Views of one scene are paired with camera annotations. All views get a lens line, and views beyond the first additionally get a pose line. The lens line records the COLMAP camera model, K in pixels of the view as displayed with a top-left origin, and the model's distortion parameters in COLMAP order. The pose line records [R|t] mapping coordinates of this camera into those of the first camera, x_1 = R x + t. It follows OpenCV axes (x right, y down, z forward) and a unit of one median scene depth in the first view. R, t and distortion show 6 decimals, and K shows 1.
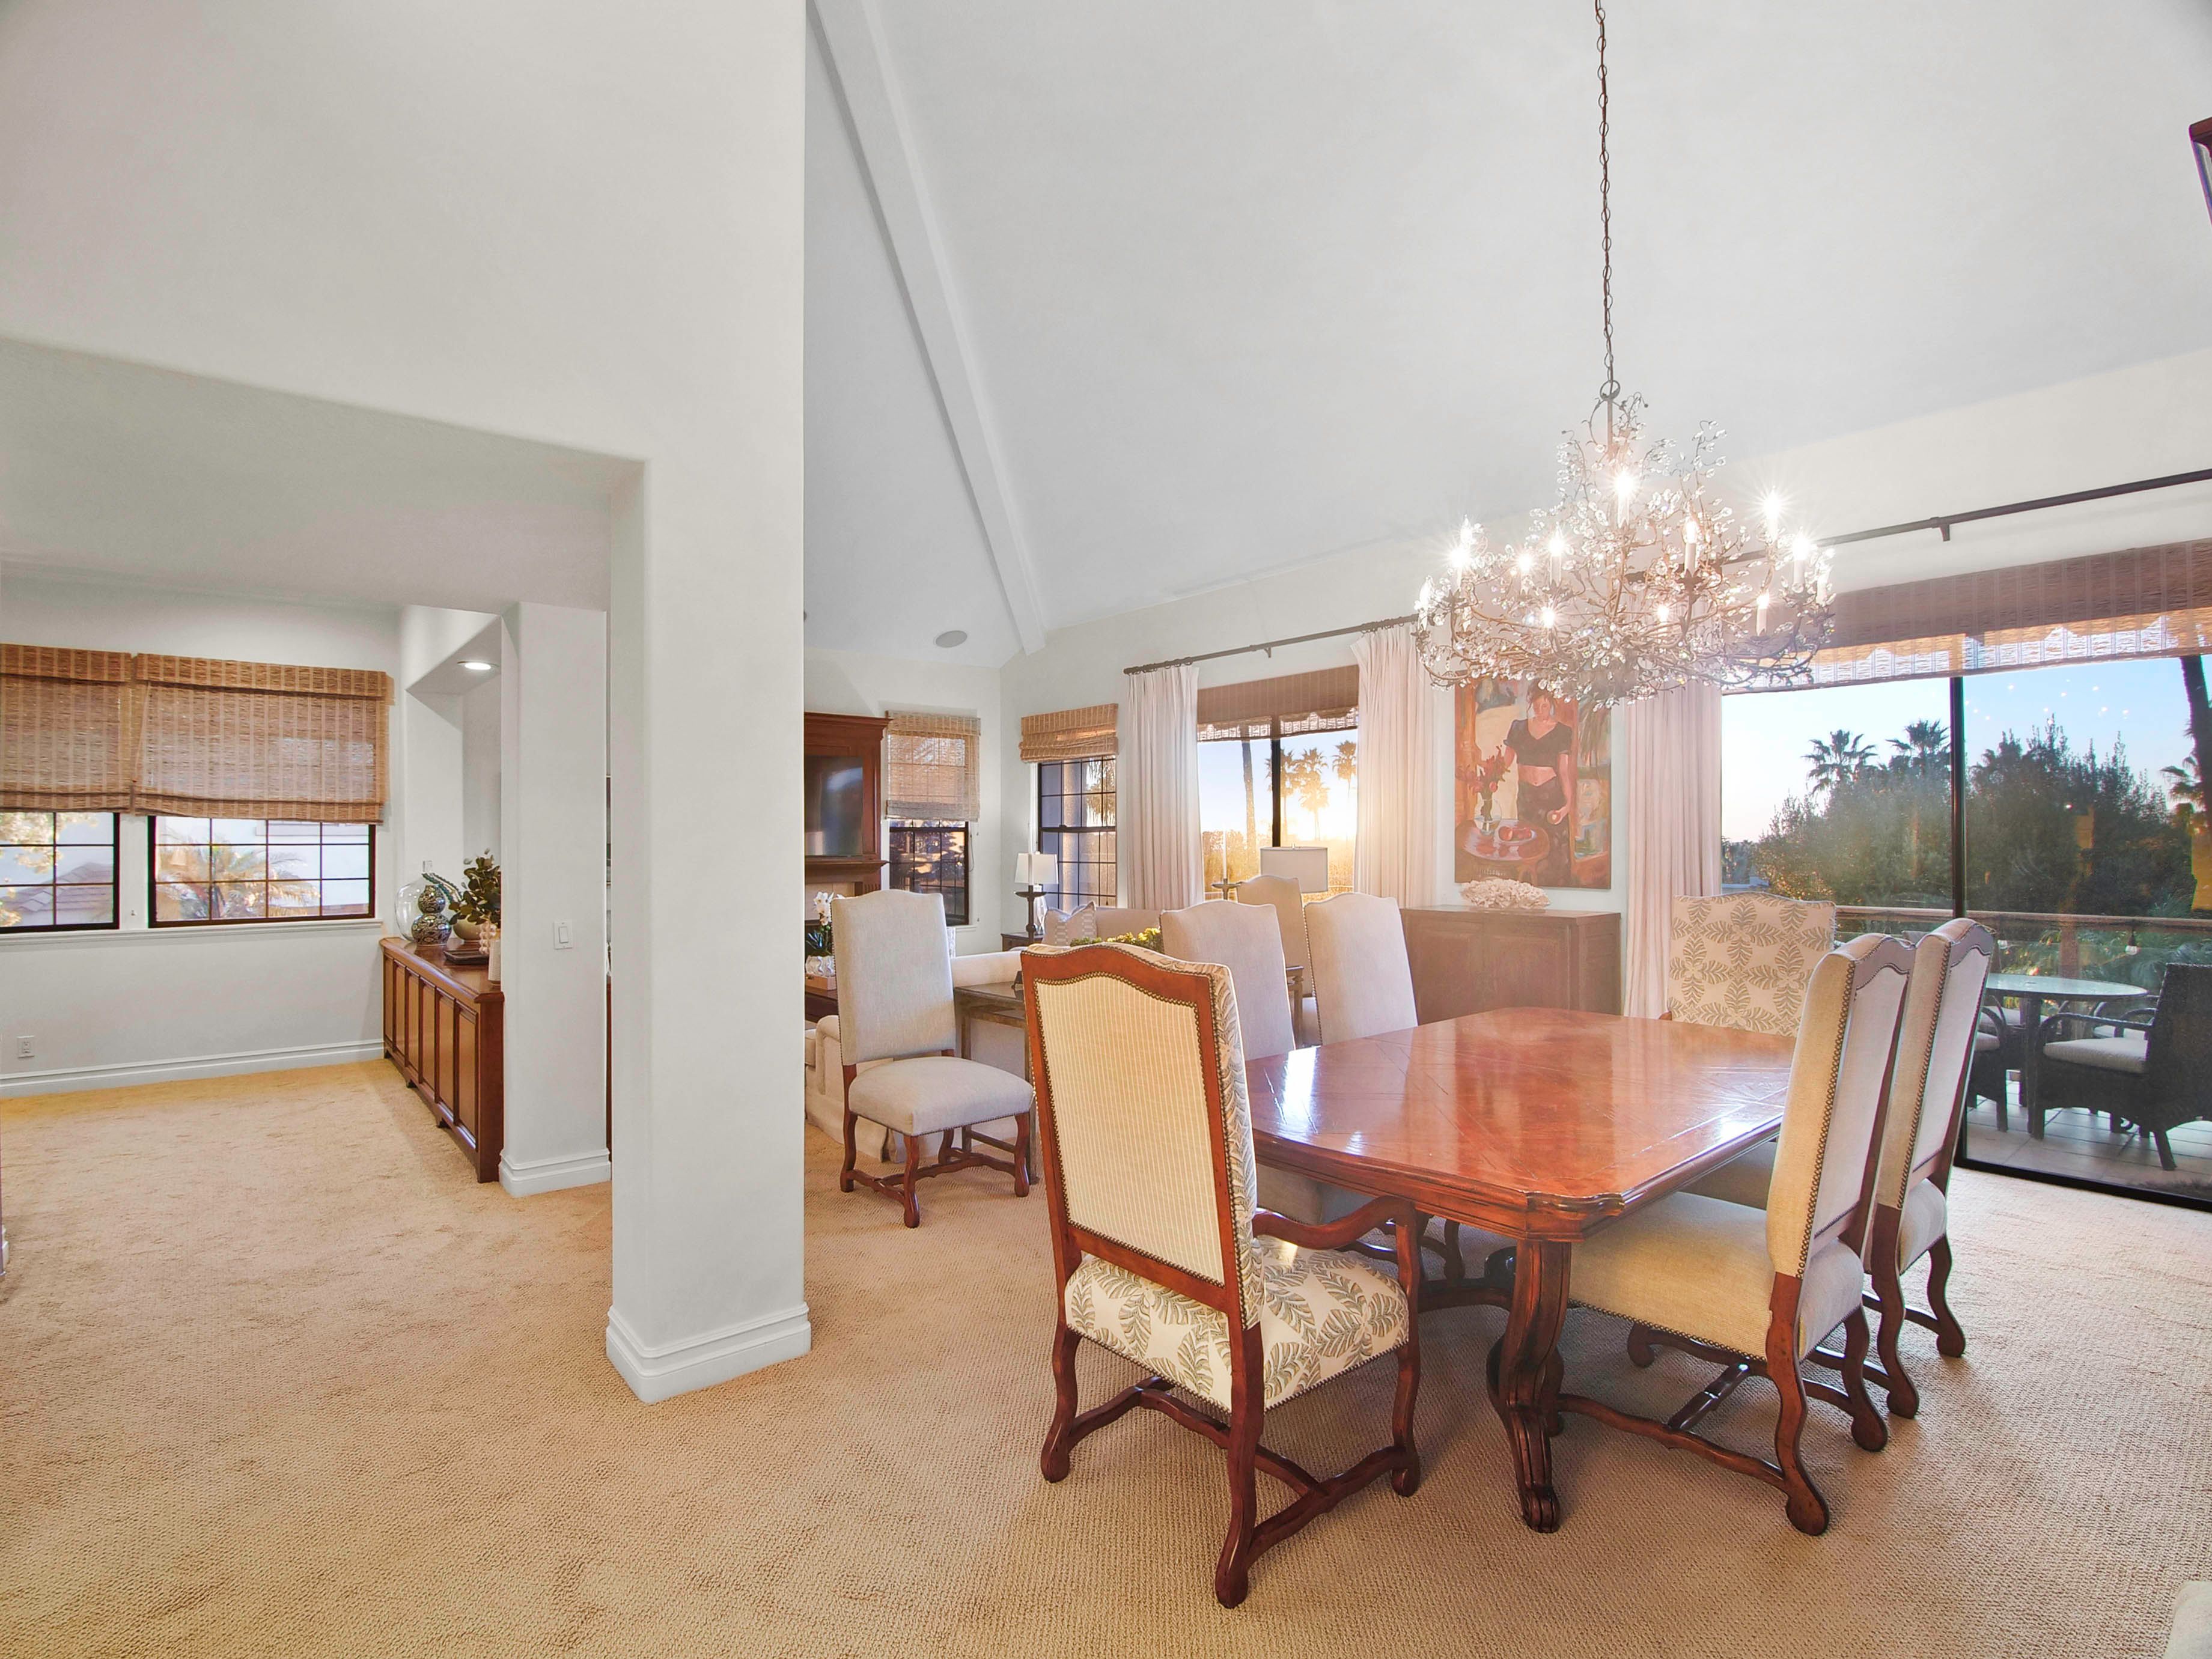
lens RADIAL K [[1078.9, 0, 1089.7], [0, 1078.9, 832.6], [0, 0, 1]] dist [-0.011845, -0.006411]
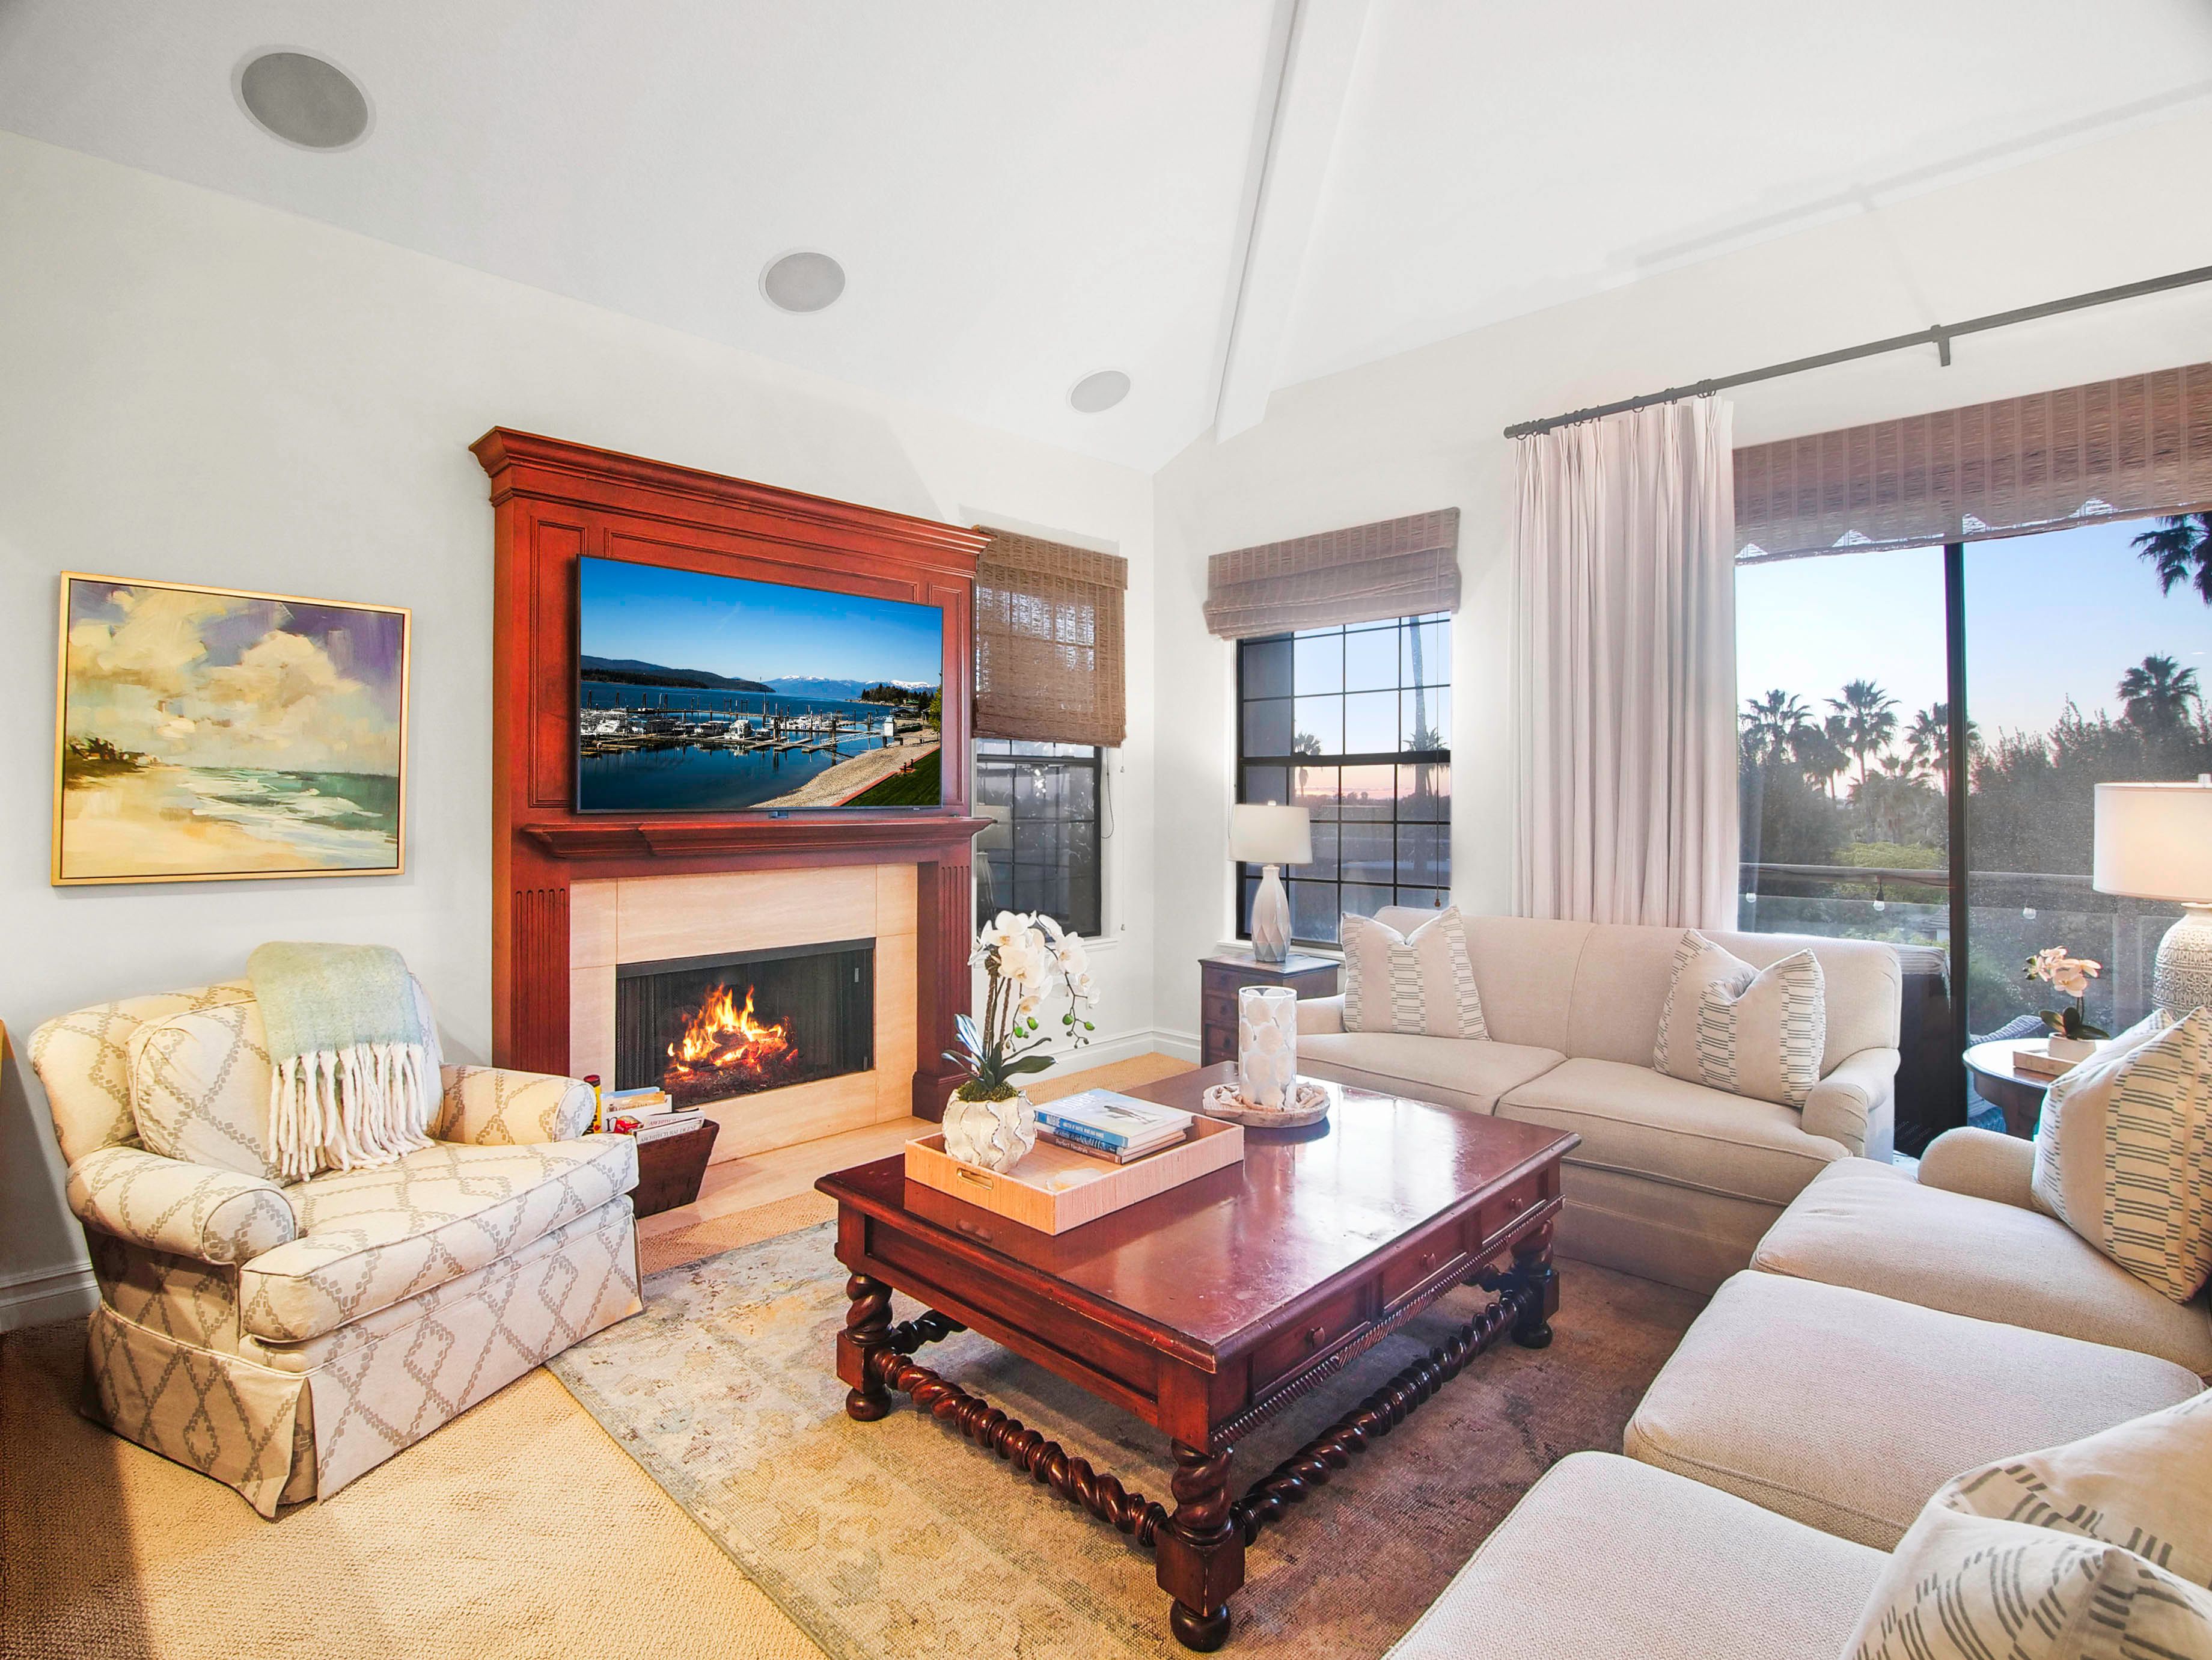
lens RADIAL K [[1079.1, 0, 1102.5], [0, 1079.1, 790.9], [0, 0, 1]] dist [-0.011845, -0.006411]
pose [[0.995390, 0.006039, 0.095717, -0.259332], [-0.006165, 0.999980, 0.001022, 0.017619], [-0.095709, -0.001607, 0.995408, 0.710906]]
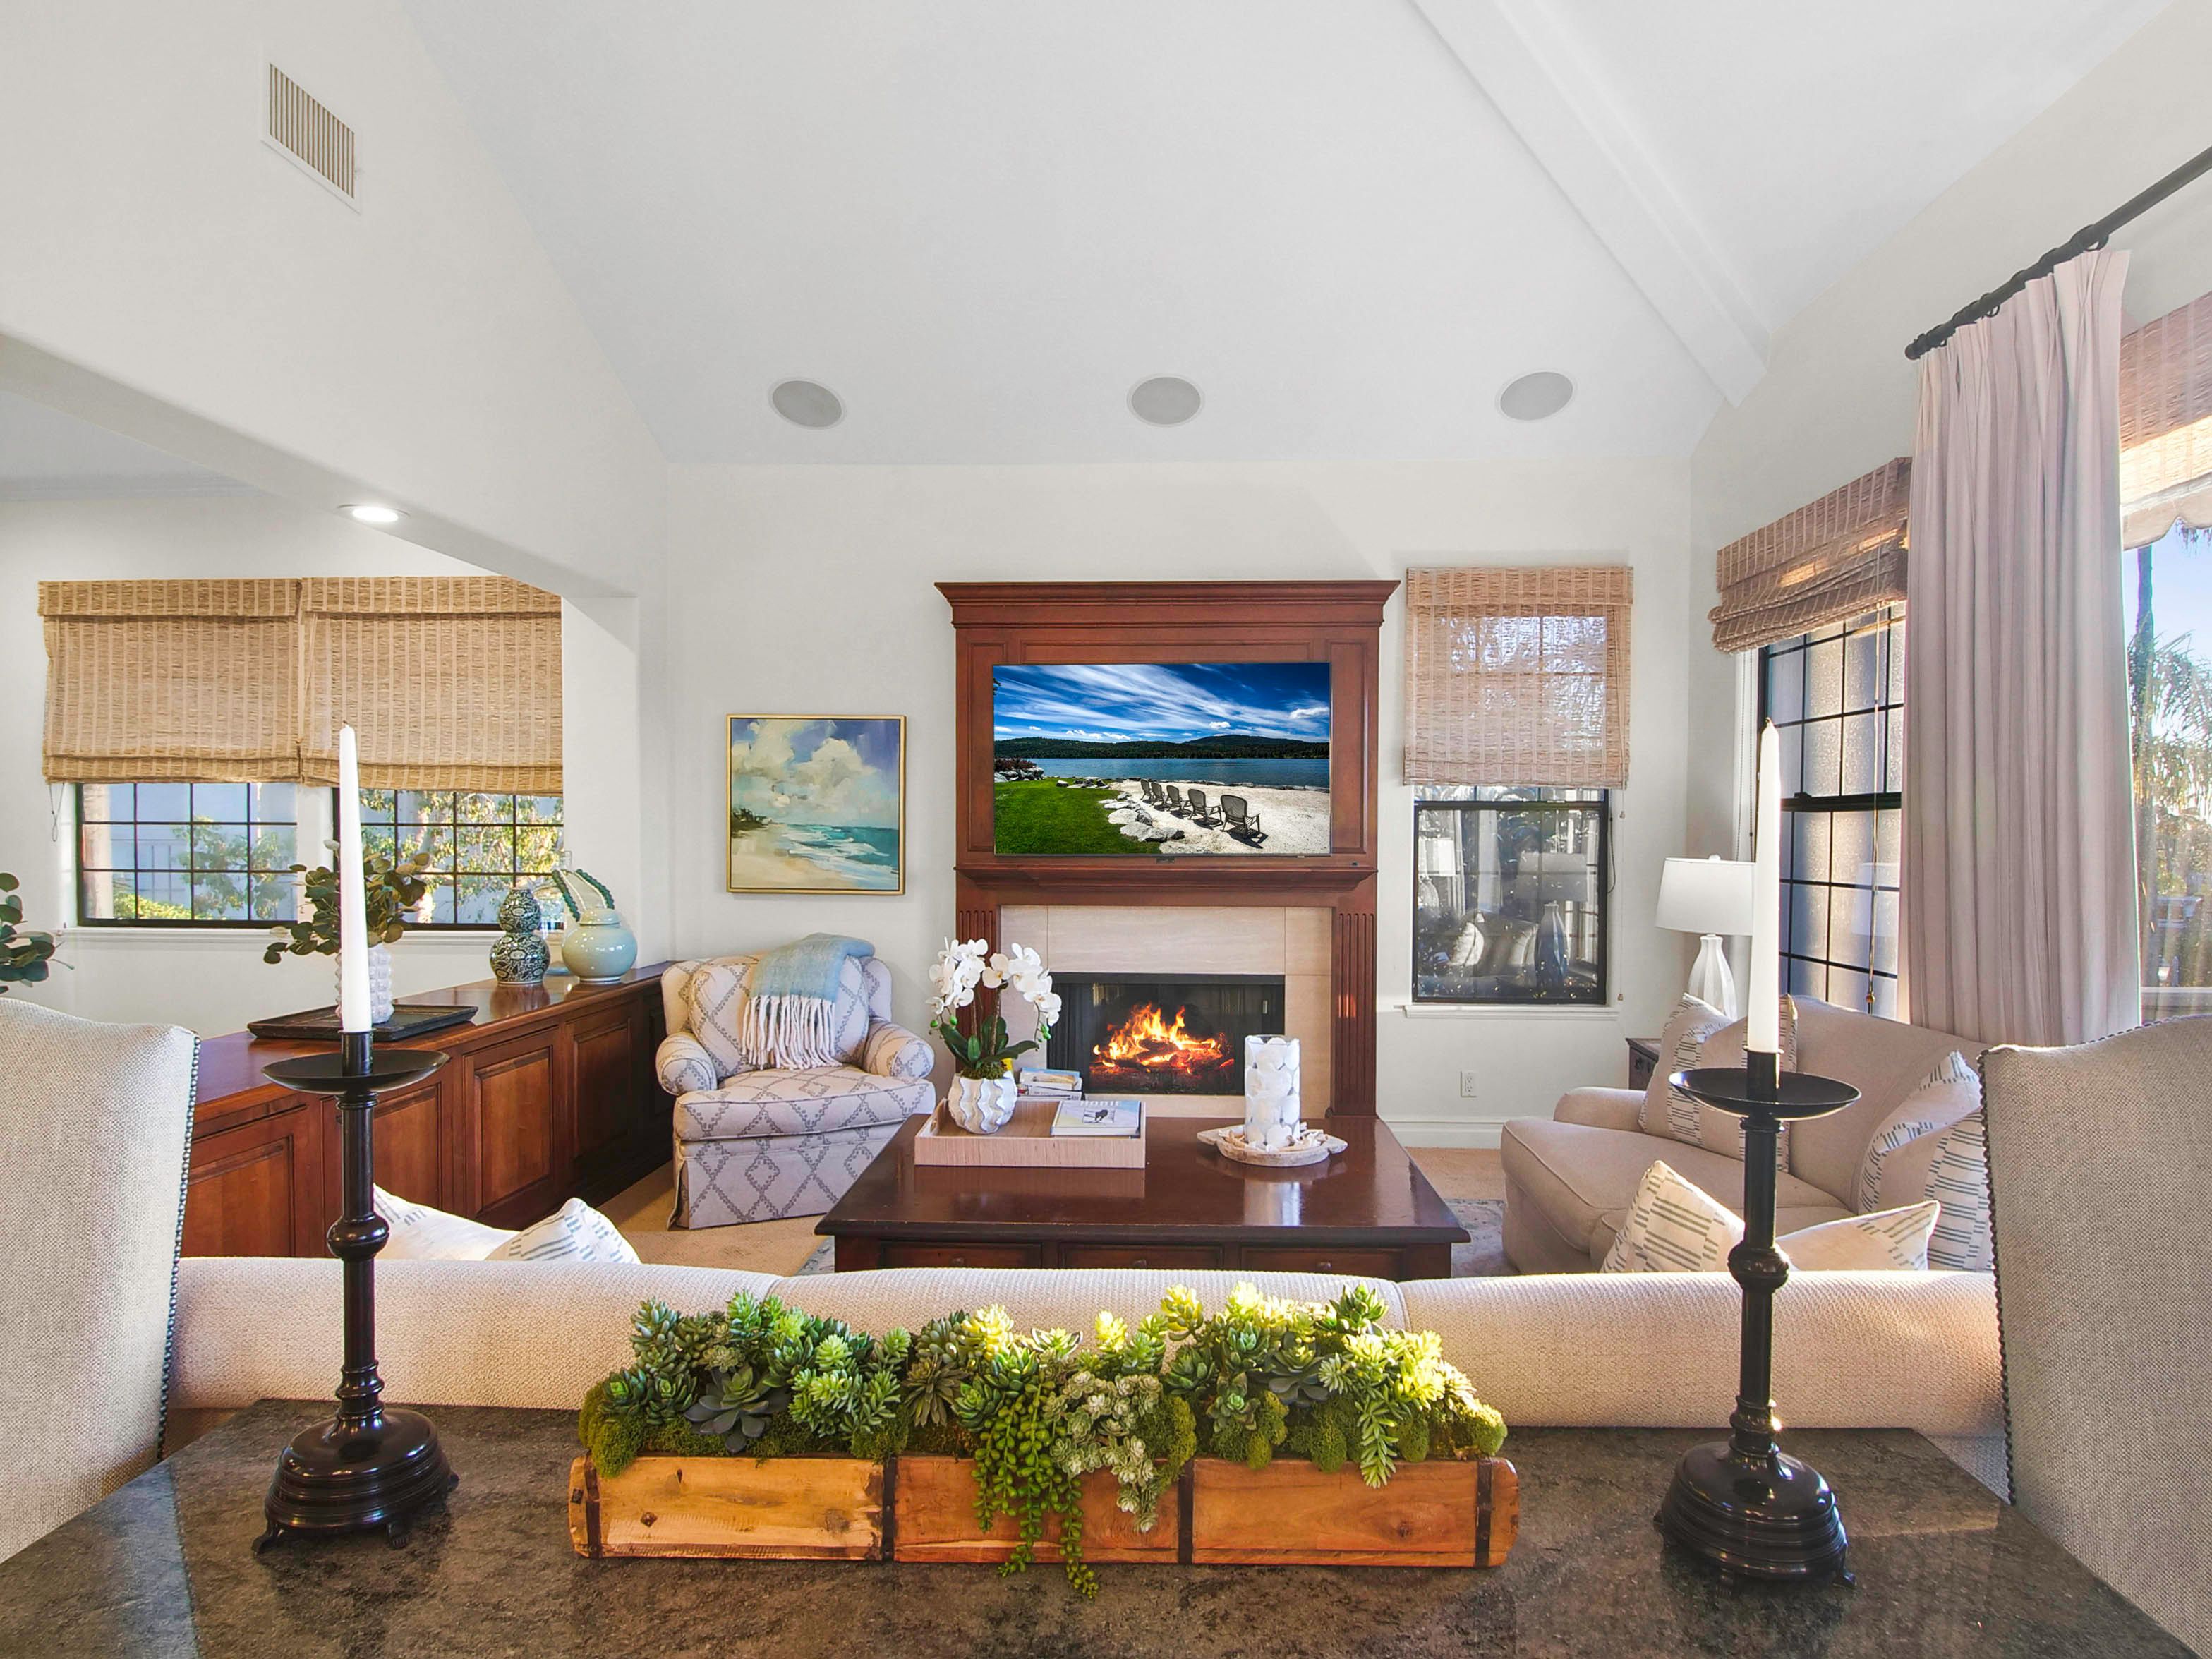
lens RADIAL K [[1255.8, 0, 1116.3], [0, 1255.8, 855.2], [0, 0, 1]] dist [-0.005736, -0.010498]
pose [[0.739134, 0.024404, -0.673116, 0.160805], [-0.002938, 0.999451, 0.033009, 0.002395], [0.673552, -0.022420, 0.738800, 0.699886]]
